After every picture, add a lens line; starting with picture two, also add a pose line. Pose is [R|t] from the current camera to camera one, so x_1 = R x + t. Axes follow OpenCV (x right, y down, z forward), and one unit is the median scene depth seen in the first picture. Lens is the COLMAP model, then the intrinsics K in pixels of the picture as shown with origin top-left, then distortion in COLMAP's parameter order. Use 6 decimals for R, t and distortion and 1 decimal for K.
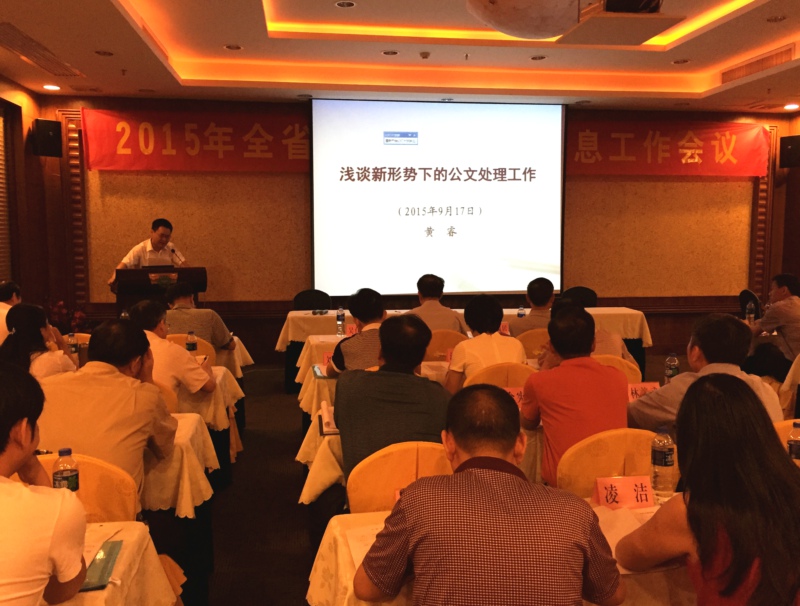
lens RADIAL K [[712.5, 0, 397.8], [0, 712.5, 301.7], [0, 0, 1]] dist [0.025319, -0.009593]
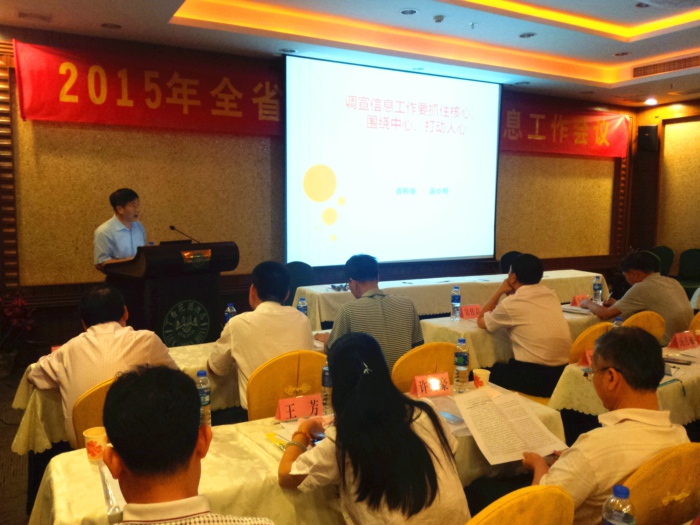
lens RADIAL K [[578.8, 0, 351.0], [0, 578.8, 269.7], [0, 0, 1]] dist [0.009980, -0.047363]
pose [[0.930618, -0.036388, 0.364179, -0.322717], [0.029168, 0.999254, 0.025309, -0.022331], [-0.364828, -0.012931, 0.930985, 0.262124]]
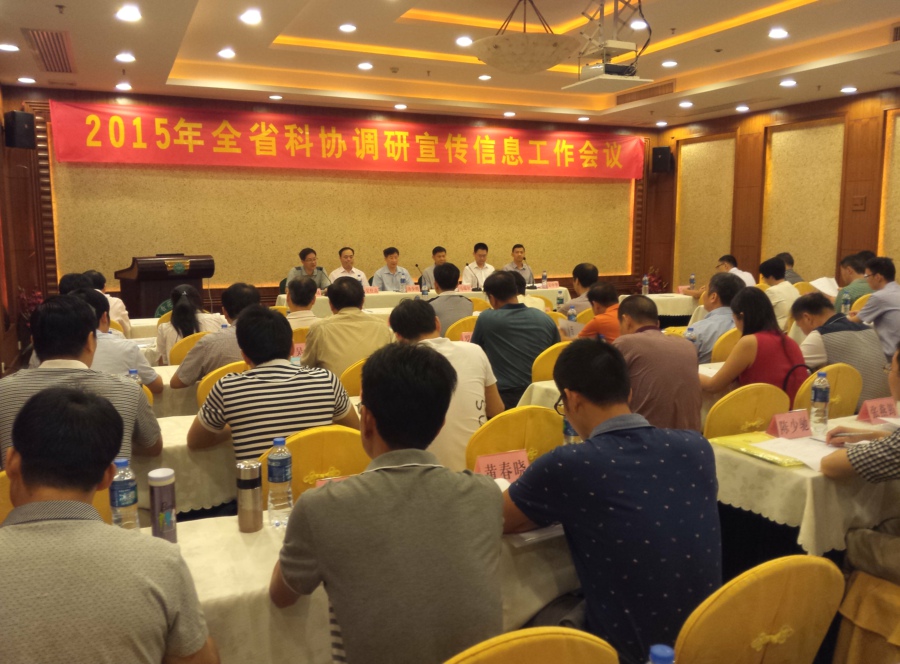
lens RADIAL K [[738.5, 0, 451.7], [0, 738.5, 328.9], [0, 0, 1]] dist [0.005159, -0.044691]
pose [[0.956589, -0.040602, 0.288597, -0.203729], [0.029373, 0.998637, 0.043135, 0.022622], [-0.289955, -0.032786, 0.956478, -0.157319]]
